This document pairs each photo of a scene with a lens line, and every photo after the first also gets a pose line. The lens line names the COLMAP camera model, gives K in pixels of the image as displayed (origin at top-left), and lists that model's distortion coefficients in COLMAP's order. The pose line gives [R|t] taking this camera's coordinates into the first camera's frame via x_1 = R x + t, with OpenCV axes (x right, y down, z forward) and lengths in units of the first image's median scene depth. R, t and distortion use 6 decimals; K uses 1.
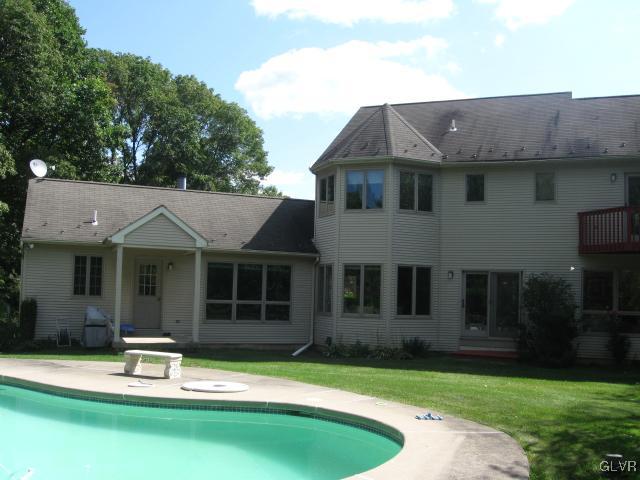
lens RADIAL K [[667.4, 0, 320.0], [0, 667.4, 240.0], [0, 0, 1]] dist [-0.118225, 0.001082]
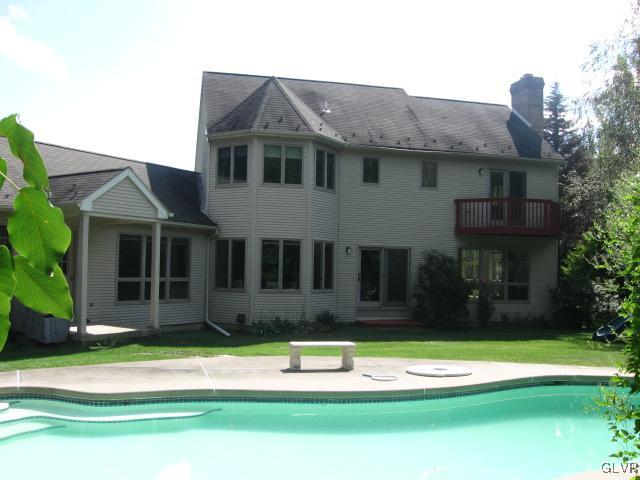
lens RADIAL K [[667.4, 0, 320.0], [0, 667.4, 240.0], [0, 0, 1]] dist [-0.118225, 0.001082]
pose [[0.812046, 0.014313, 0.583418, -0.473304], [-0.043933, 0.998362, 0.036656, -0.001464], [-0.581938, -0.055397, 0.811344, 0.163613]]
